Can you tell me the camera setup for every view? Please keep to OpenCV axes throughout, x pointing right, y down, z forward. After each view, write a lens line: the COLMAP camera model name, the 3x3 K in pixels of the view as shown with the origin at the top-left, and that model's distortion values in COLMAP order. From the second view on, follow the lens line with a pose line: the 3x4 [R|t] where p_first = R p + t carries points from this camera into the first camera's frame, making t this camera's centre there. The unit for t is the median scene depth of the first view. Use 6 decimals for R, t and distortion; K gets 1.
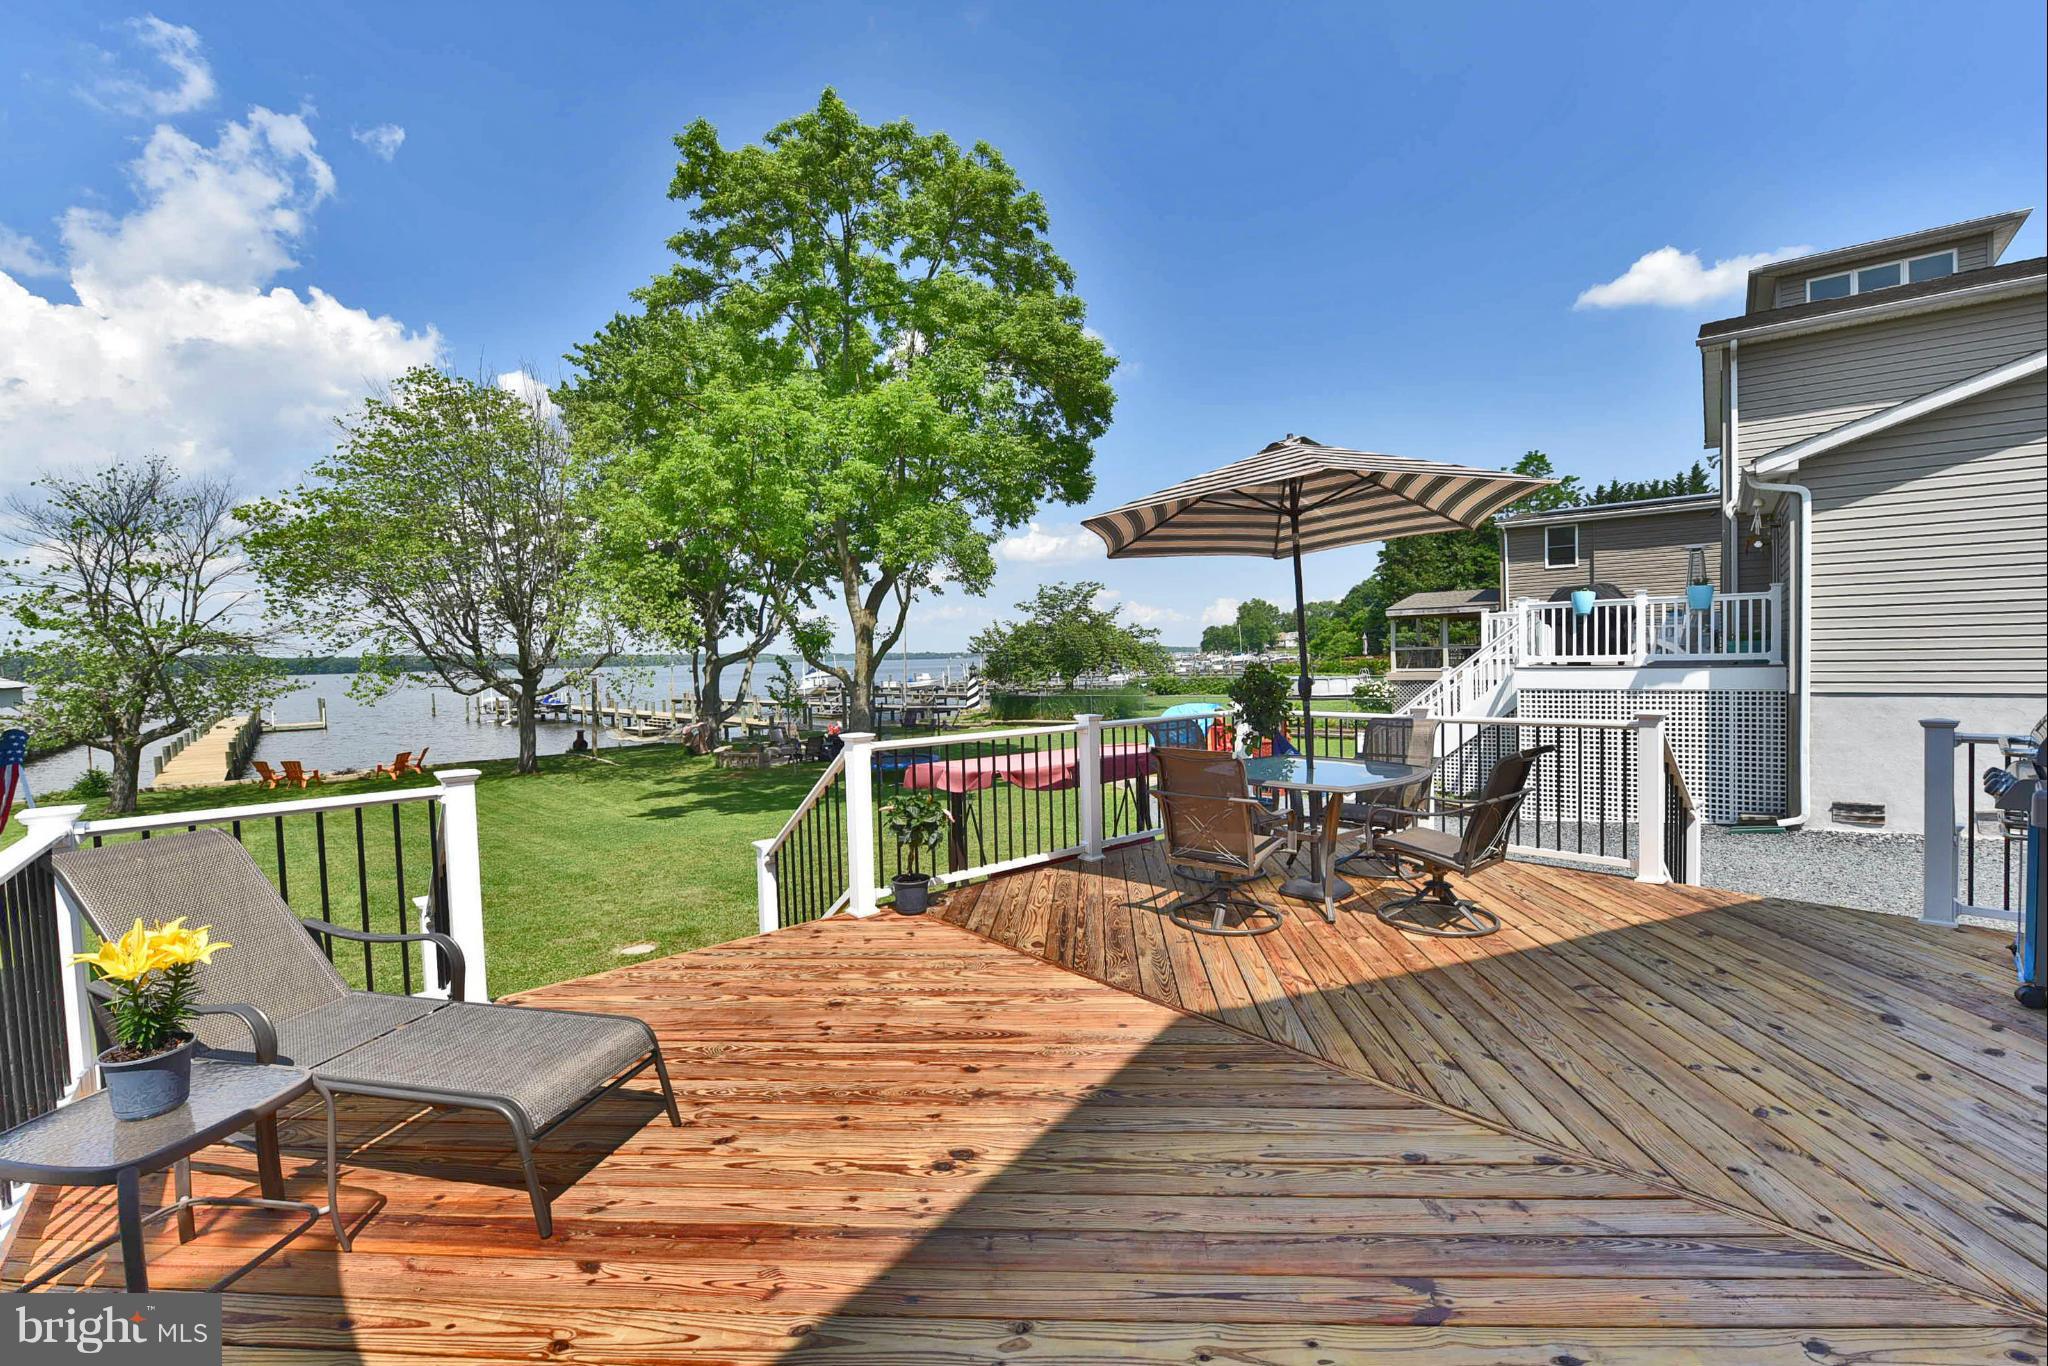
lens RADIAL K [[875.1, 0, 1024.0], [0, 875.1, 683.0], [0, 0, 1]] dist [-0.015150, -0.000563]
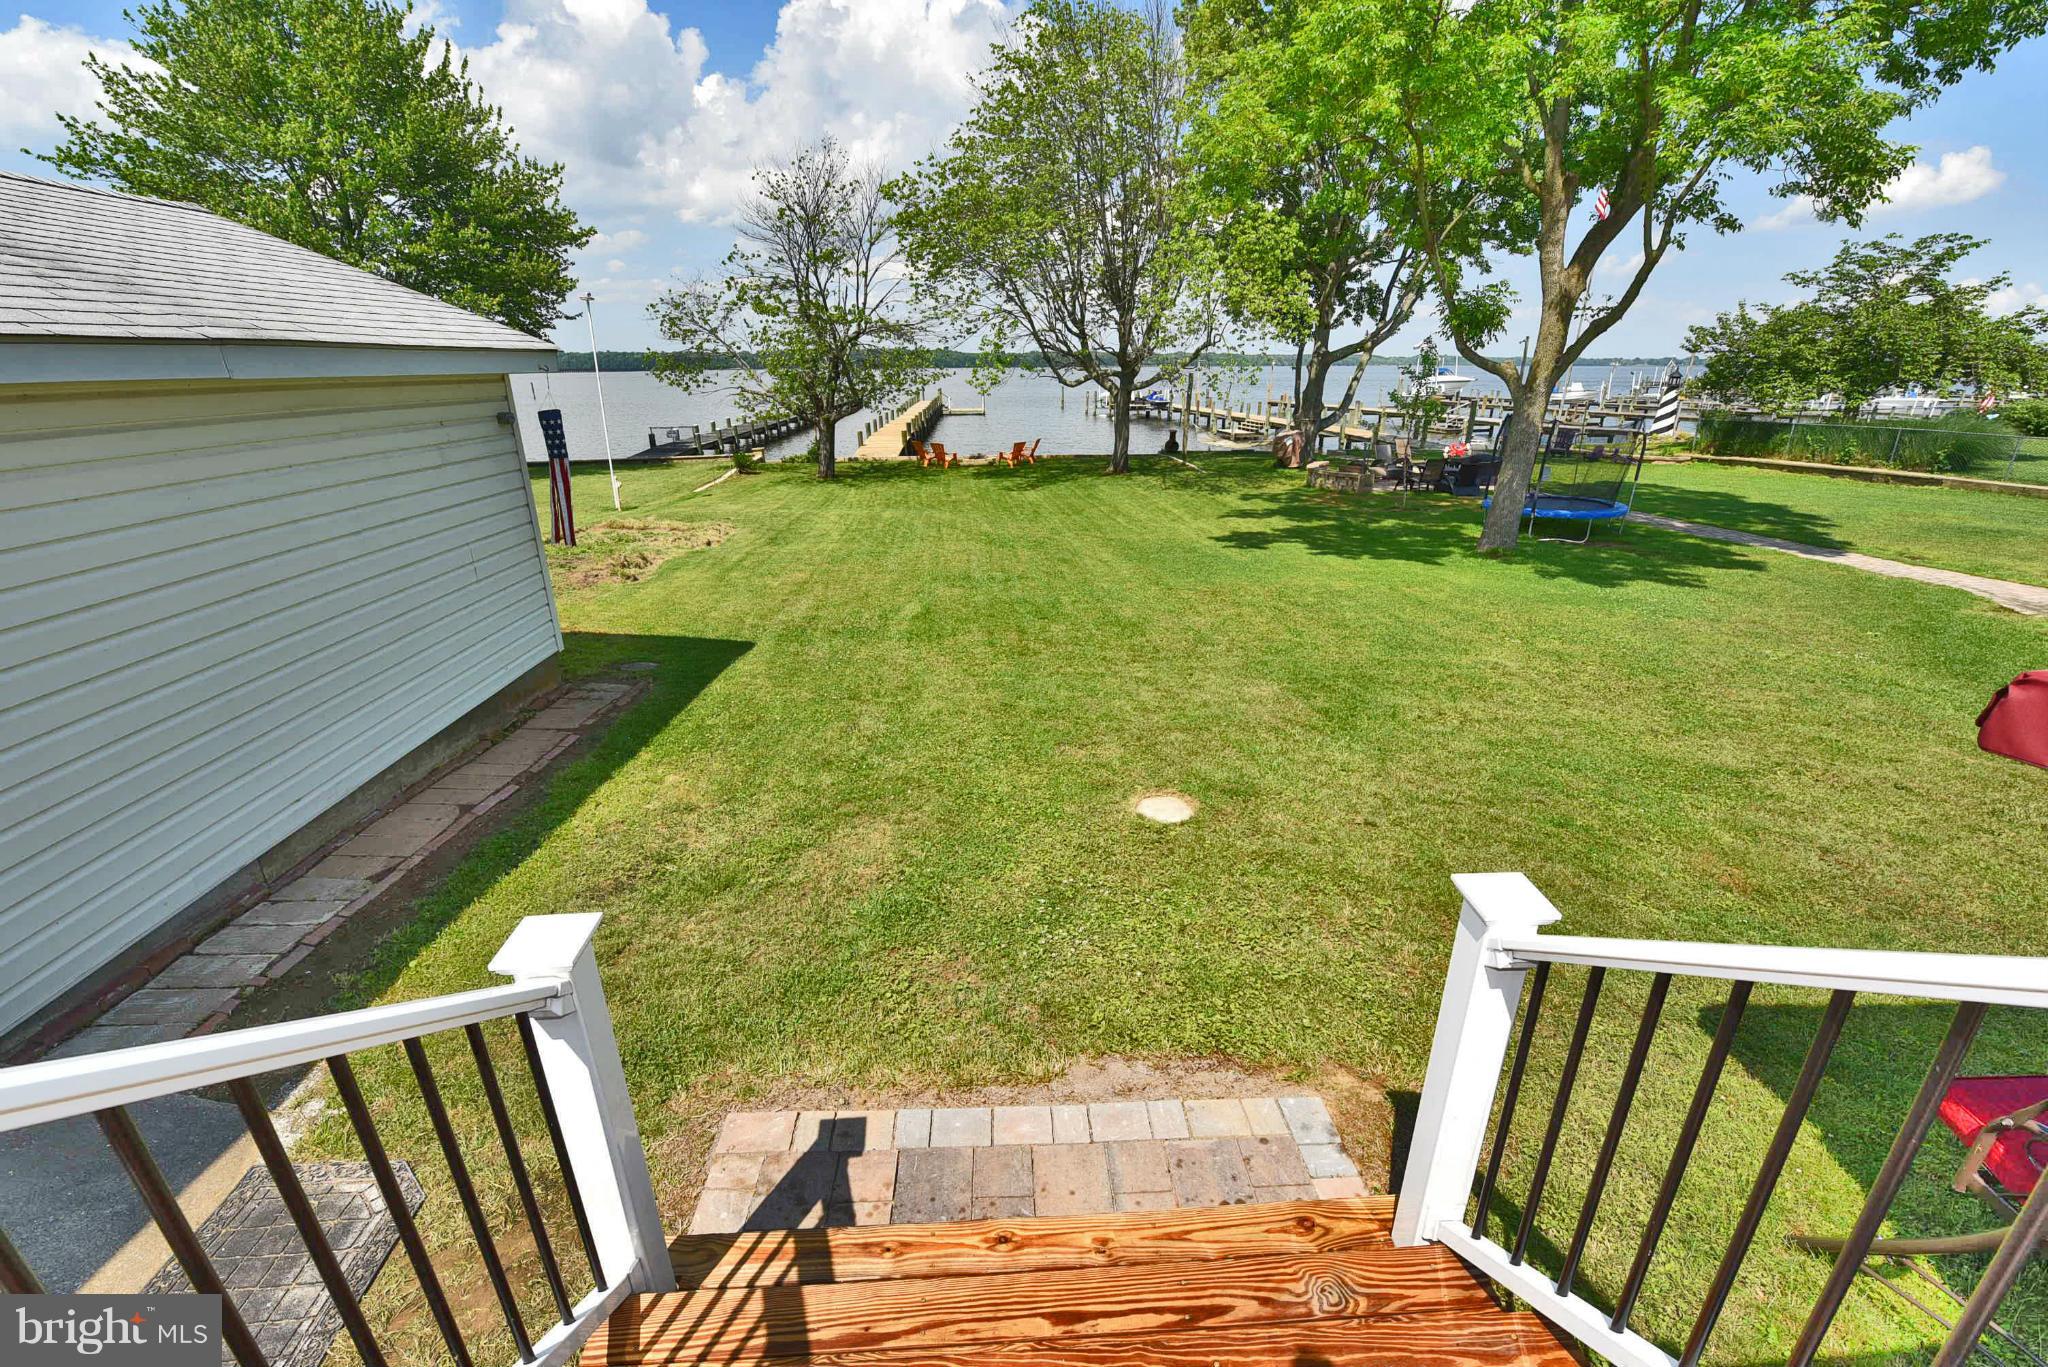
lens RADIAL K [[840.5, 0, 1027.5], [0, 840.5, 694.0], [0, 0, 1]] dist [-0.017700, 0.000036]
pose [[0.795635, 0.237961, -0.557082, -0.060443], [-0.031760, 0.934737, 0.353919, 0.004360], [0.604944, -0.263897, 0.751267, 0.151001]]
